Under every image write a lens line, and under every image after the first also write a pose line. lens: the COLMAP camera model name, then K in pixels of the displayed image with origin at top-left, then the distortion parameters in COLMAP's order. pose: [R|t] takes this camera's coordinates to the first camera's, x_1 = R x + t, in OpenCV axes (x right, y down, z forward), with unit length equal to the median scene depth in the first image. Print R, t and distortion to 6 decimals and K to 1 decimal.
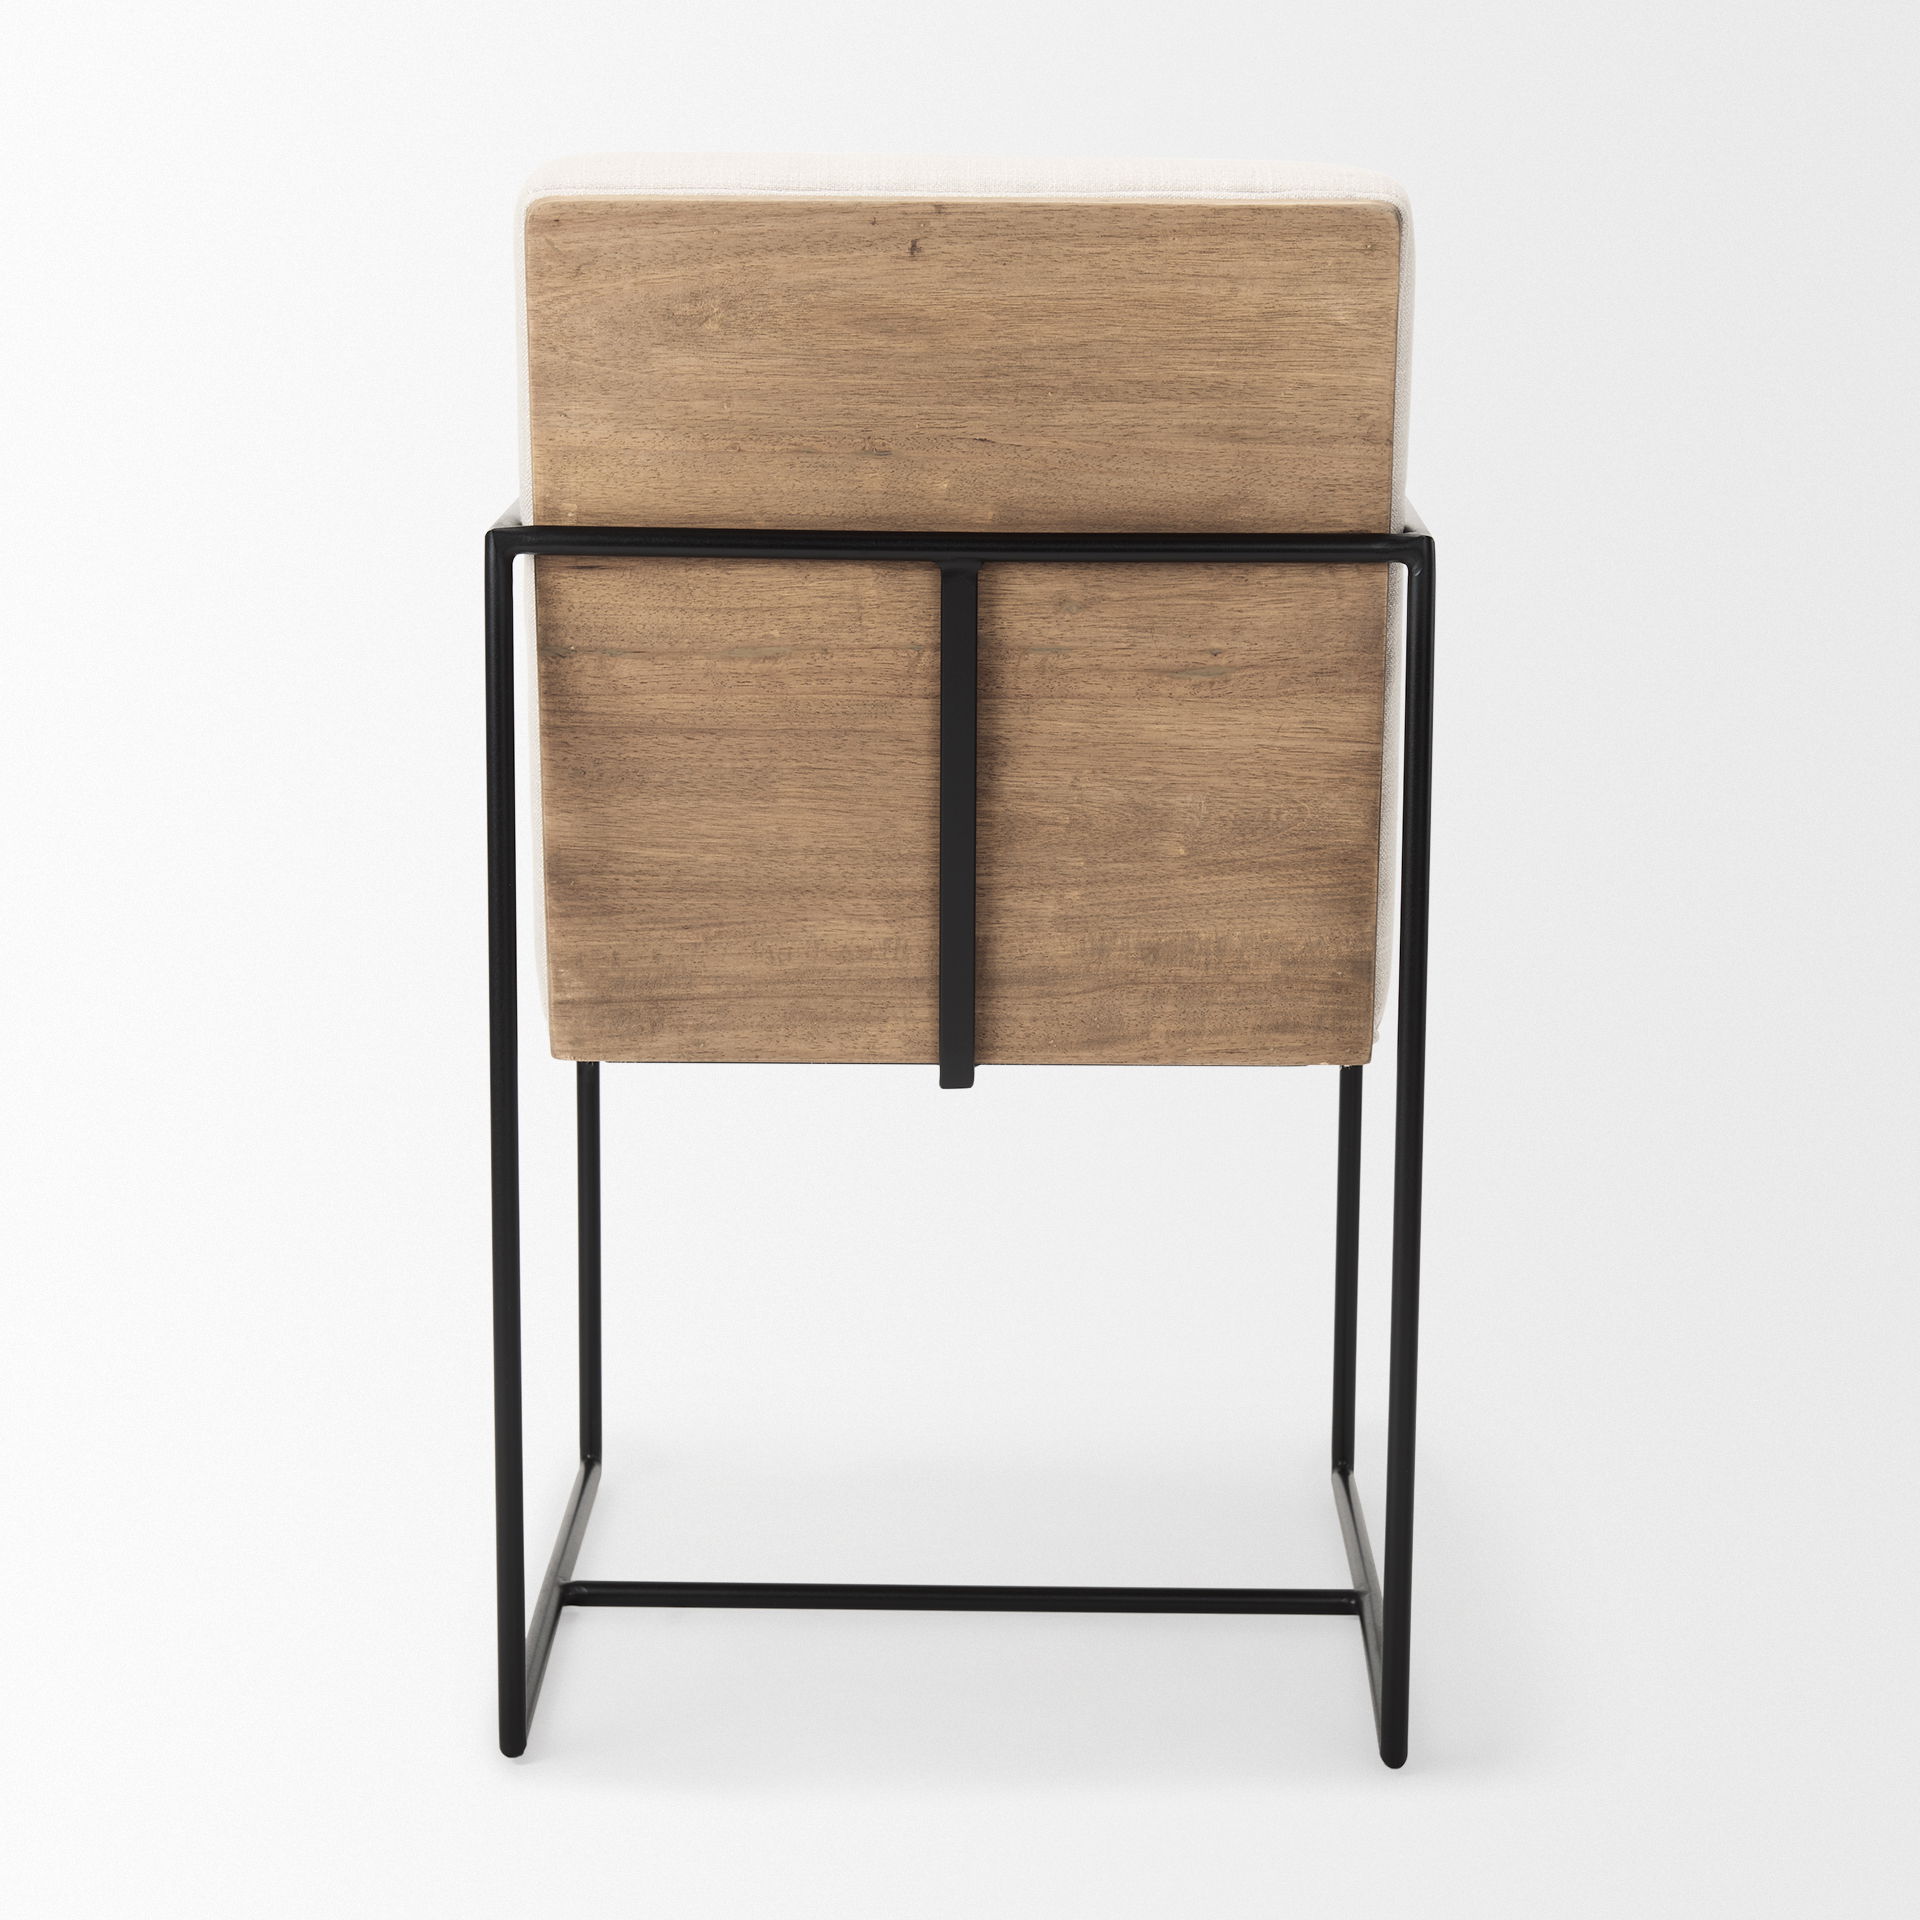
lens RADIAL K [[5406.3, 0, 960.8], [0, 5406.3, 954.3], [0, 0, 1]] dist [0.224408, 0.000000]
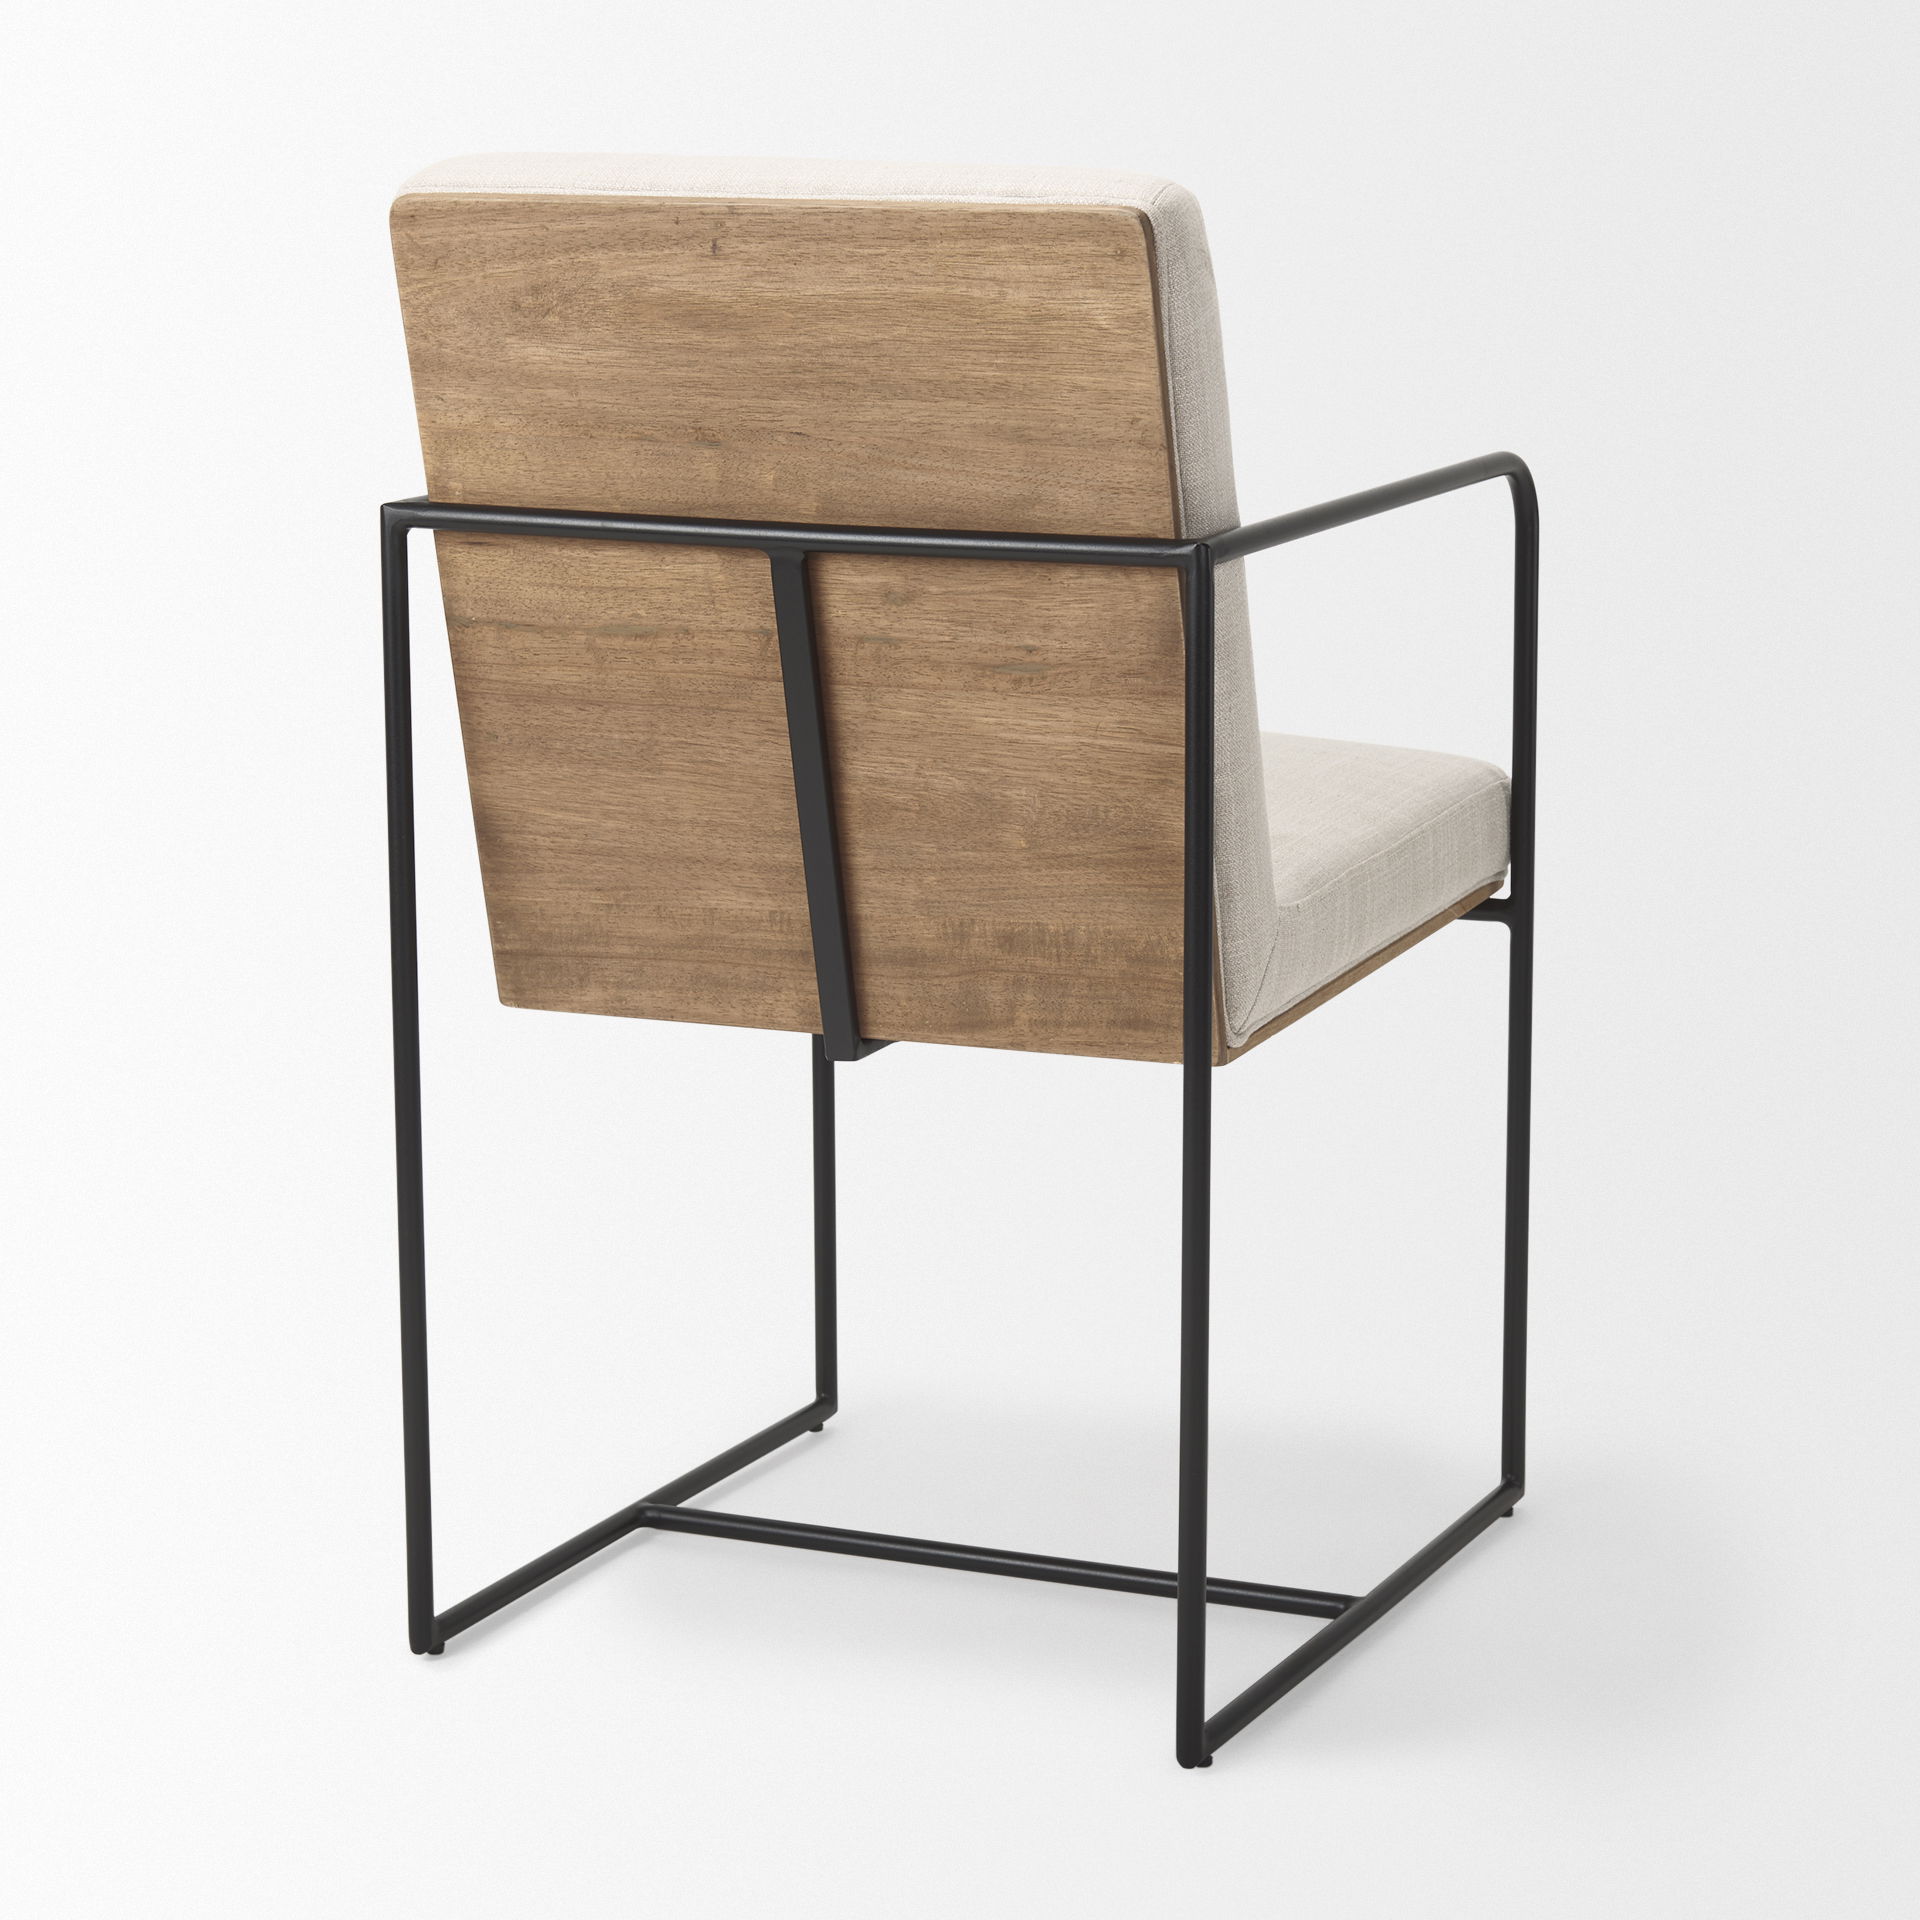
lens RADIAL K [[5406.3, 0, 960.6], [0, 5406.3, 967.0], [0, 0, 1]] dist [0.224408, 0.000000]
pose [[0.913421, 0.066021, -0.401627, 0.446753], [-0.060598, 0.997818, 0.026207, -0.022135], [0.402481, 0.000400, 0.915428, 0.066433]]
